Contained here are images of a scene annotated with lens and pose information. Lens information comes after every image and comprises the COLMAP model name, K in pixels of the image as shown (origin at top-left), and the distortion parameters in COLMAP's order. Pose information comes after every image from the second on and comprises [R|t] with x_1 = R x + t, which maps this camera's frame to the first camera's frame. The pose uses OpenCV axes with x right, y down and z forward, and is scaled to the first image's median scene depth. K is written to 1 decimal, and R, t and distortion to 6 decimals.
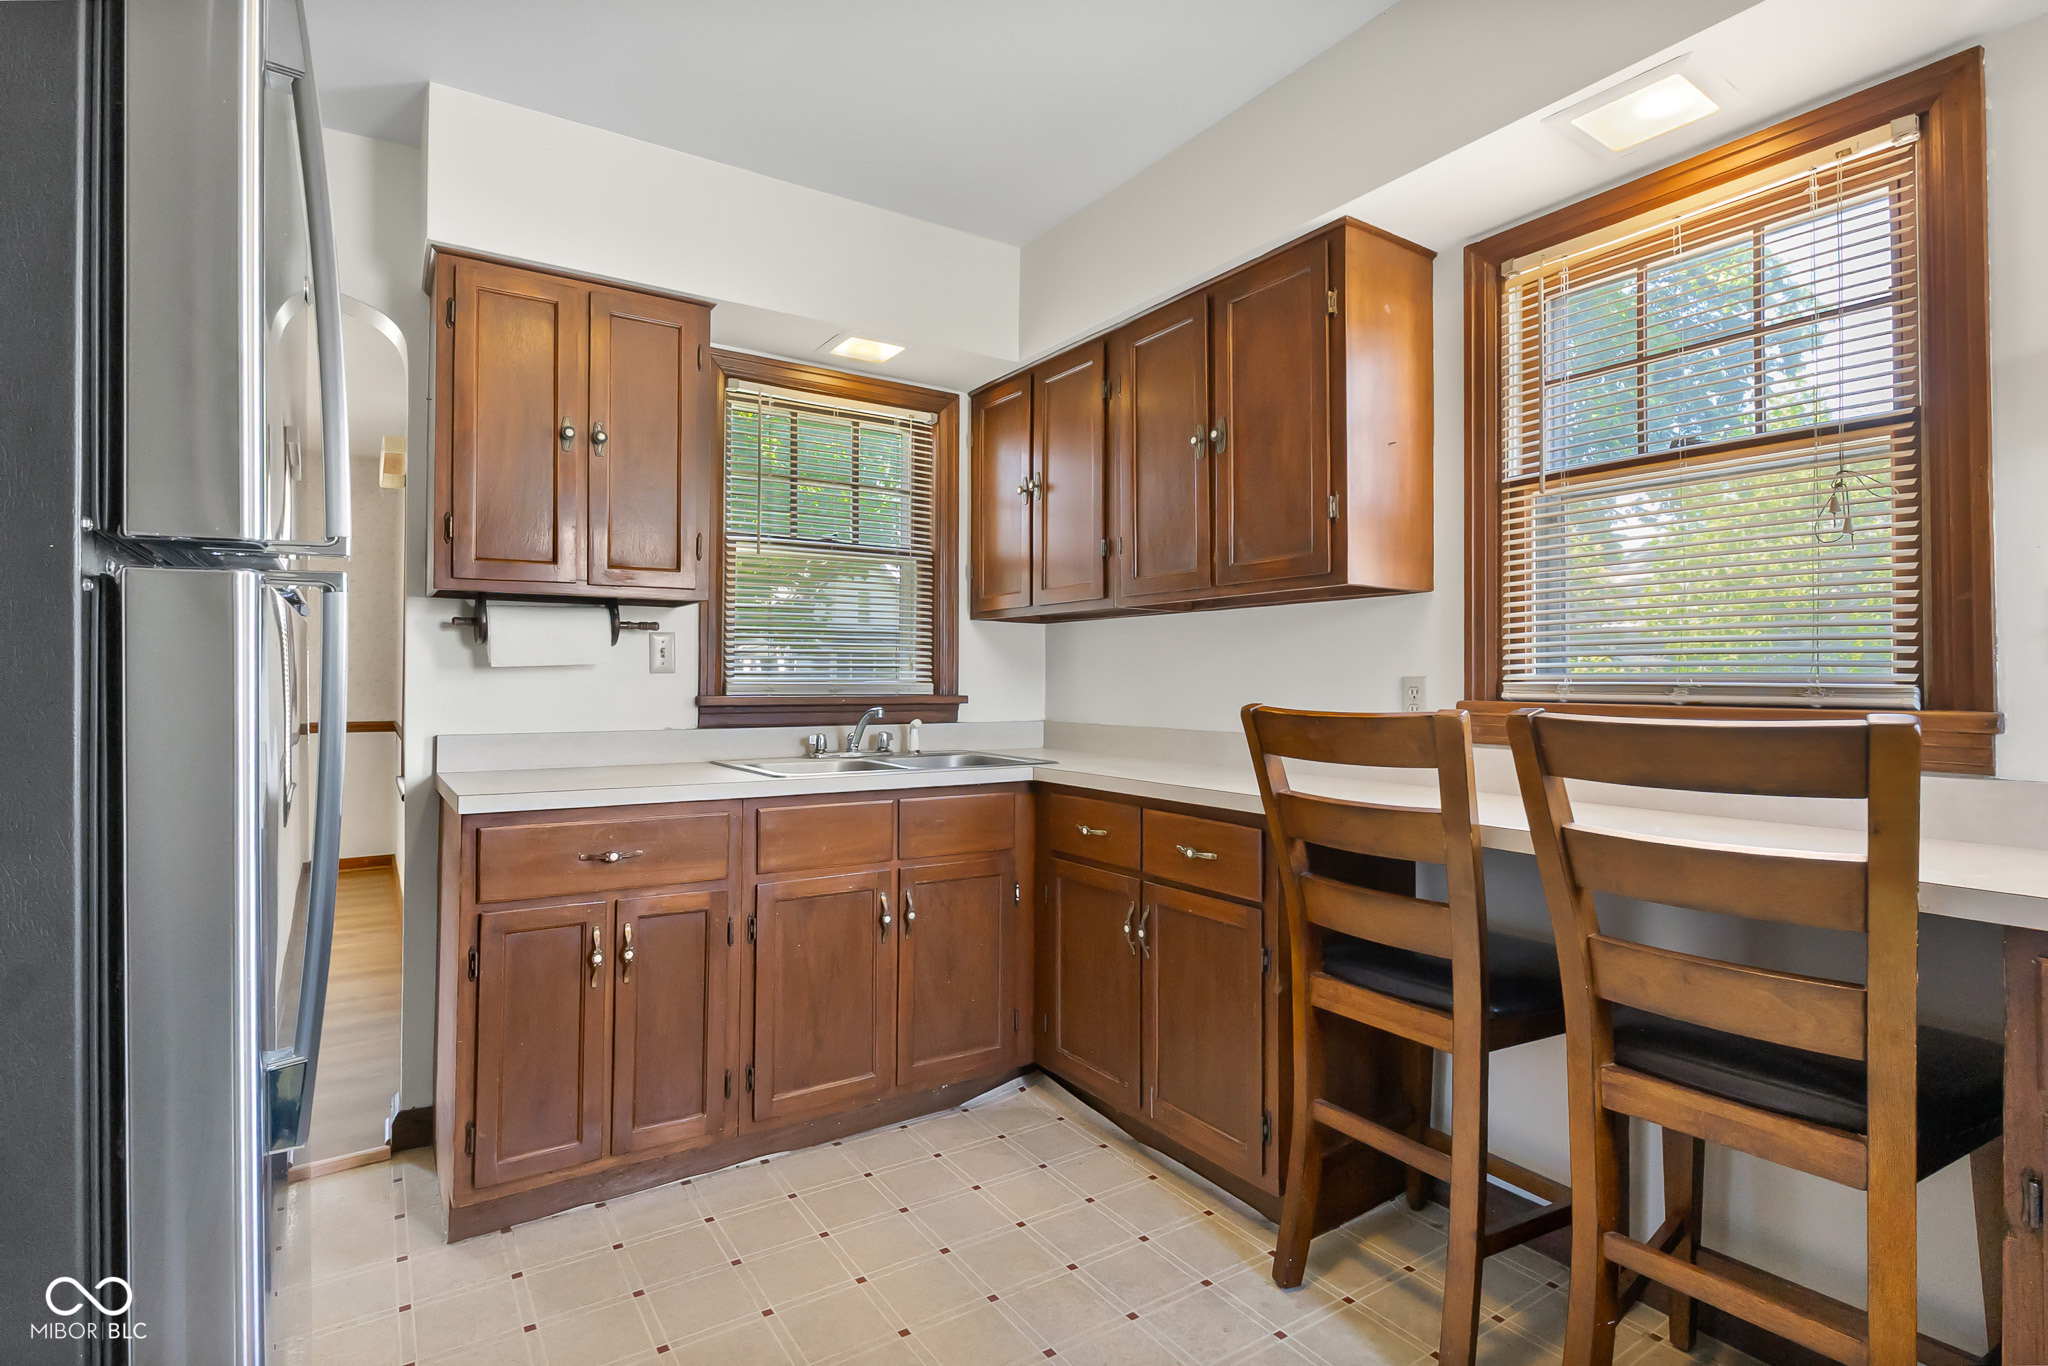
lens RADIAL K [[991.7, 0, 1022.8], [0, 991.7, 656.8], [0, 0, 1]] dist [-0.004681, -0.000107]
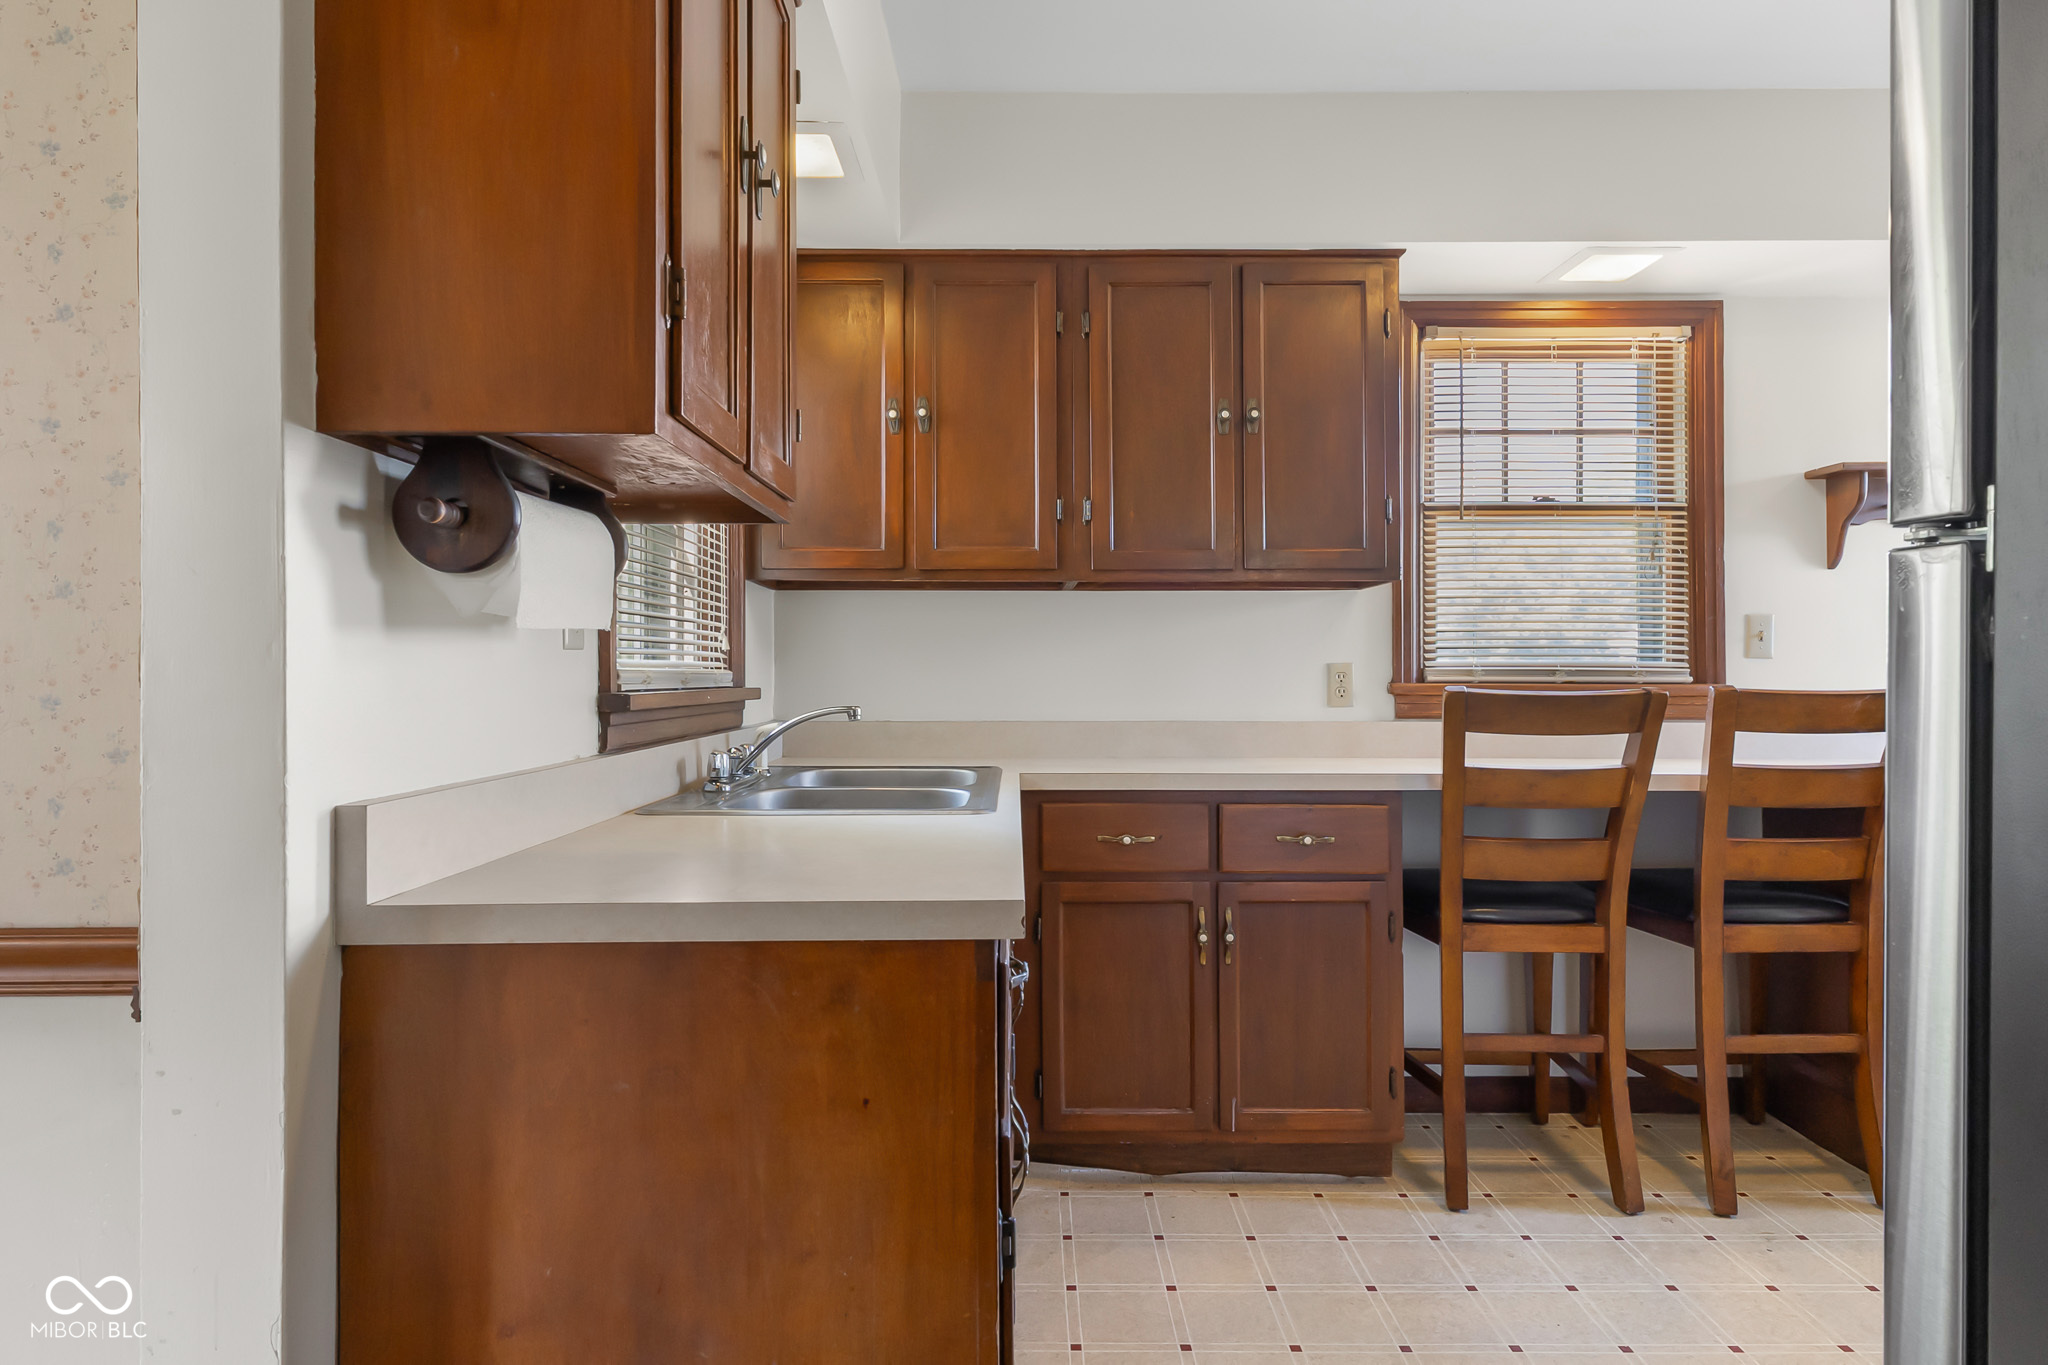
lens RADIAL K [[1043.6, 0, 1004.6], [0, 1043.6, 681.7], [0, 0, 1]] dist [0.001158, -0.004084]
pose [[0.562263, -0.010025, 0.826898, -0.925318], [-0.019584, 0.999485, 0.025434, 0.020673], [-0.826727, -0.030494, 0.561777, 0.726143]]
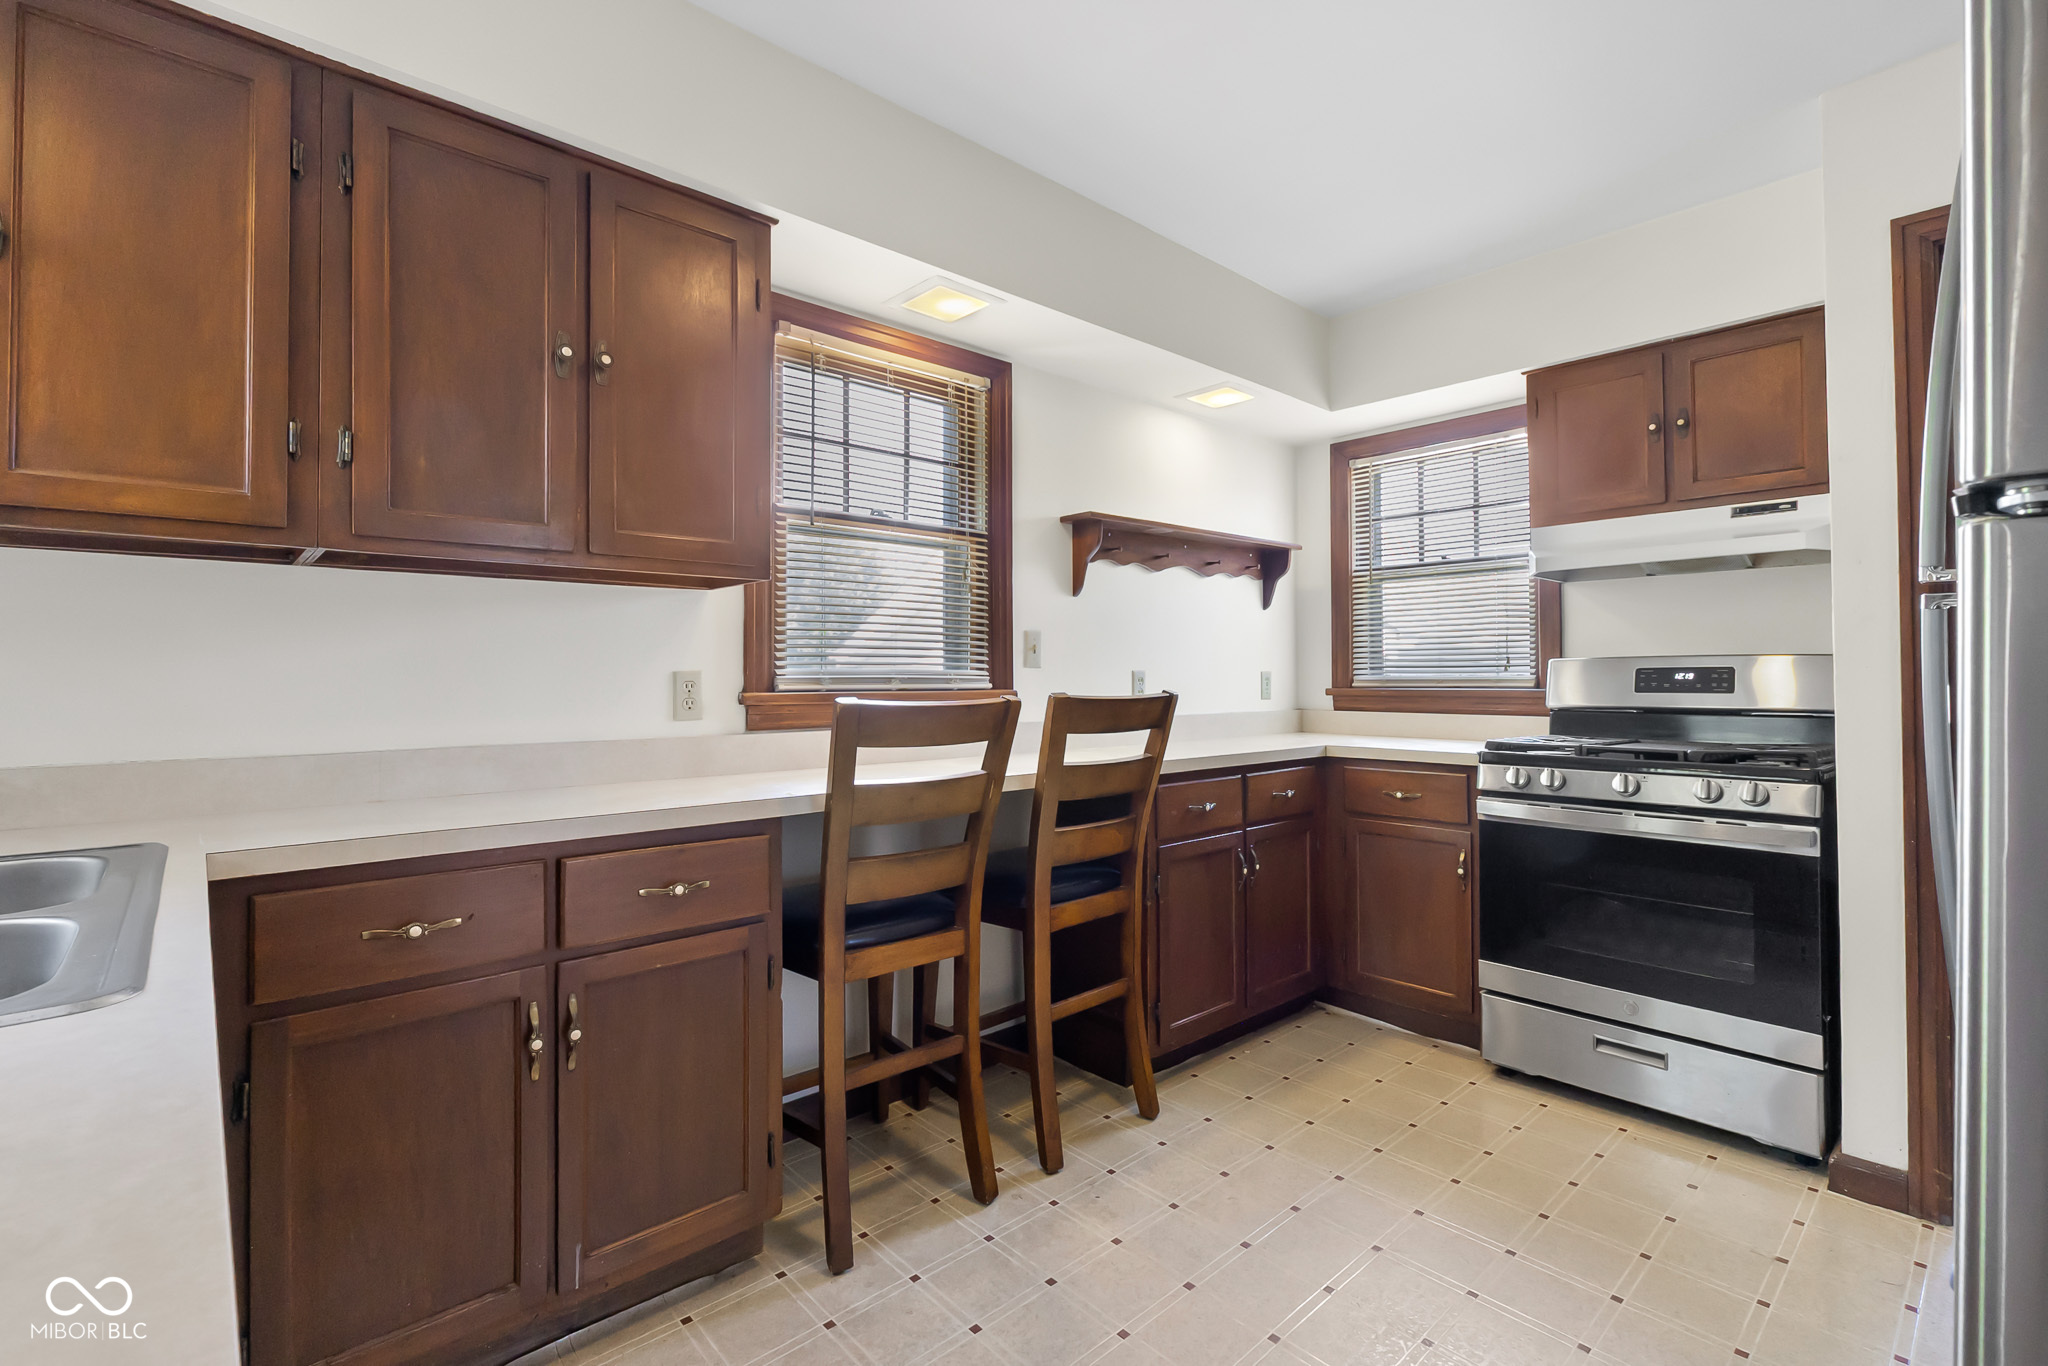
lens RADIAL K [[915.0, 0, 1021.4], [0, 915.0, 659.2], [0, 0, 1]] dist [-0.002008, 0.001062]
pose [[-0.149499, 0.012799, 0.988679, -0.657056], [-0.025774, 0.999526, -0.016836, 0.016960], [-0.988426, -0.027999, -0.149098, 0.909446]]
